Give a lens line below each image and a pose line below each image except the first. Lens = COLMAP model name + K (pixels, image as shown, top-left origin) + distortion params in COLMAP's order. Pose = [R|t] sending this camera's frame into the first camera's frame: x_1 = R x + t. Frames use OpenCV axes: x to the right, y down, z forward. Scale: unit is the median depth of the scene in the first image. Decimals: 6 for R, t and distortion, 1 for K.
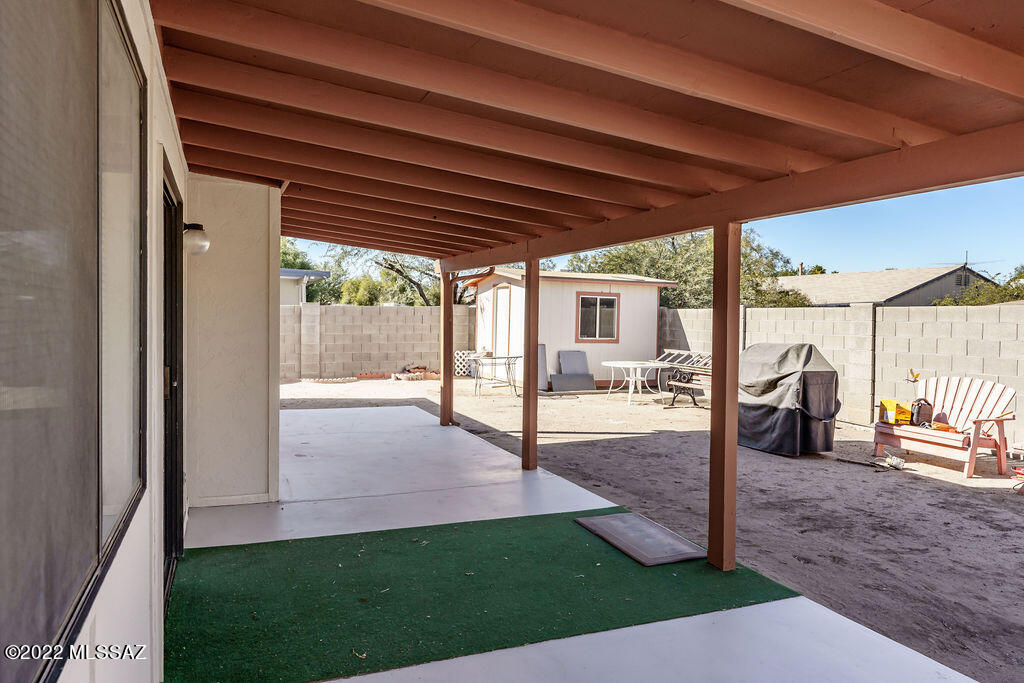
lens RADIAL K [[683.2, 0, 510.8], [0, 683.2, 340.3], [0, 0, 1]] dist [-0.021781, 0.004093]
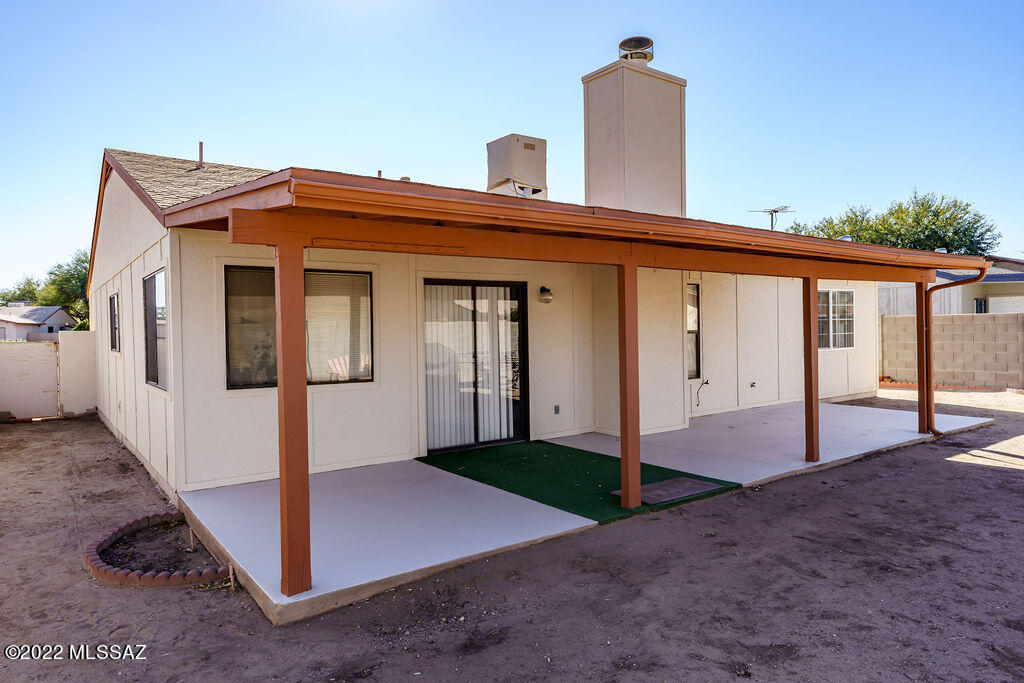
lens RADIAL K [[662.7, 0, 514.2], [0, 662.7, 339.4], [0, 0, 1]] dist [-0.003884, -0.000192]
pose [[0.237405, -0.005509, -0.971395, 1.386525], [-0.009490, 0.999923, -0.007991, 0.001092], [0.971364, 0.011115, 0.237334, 0.384284]]
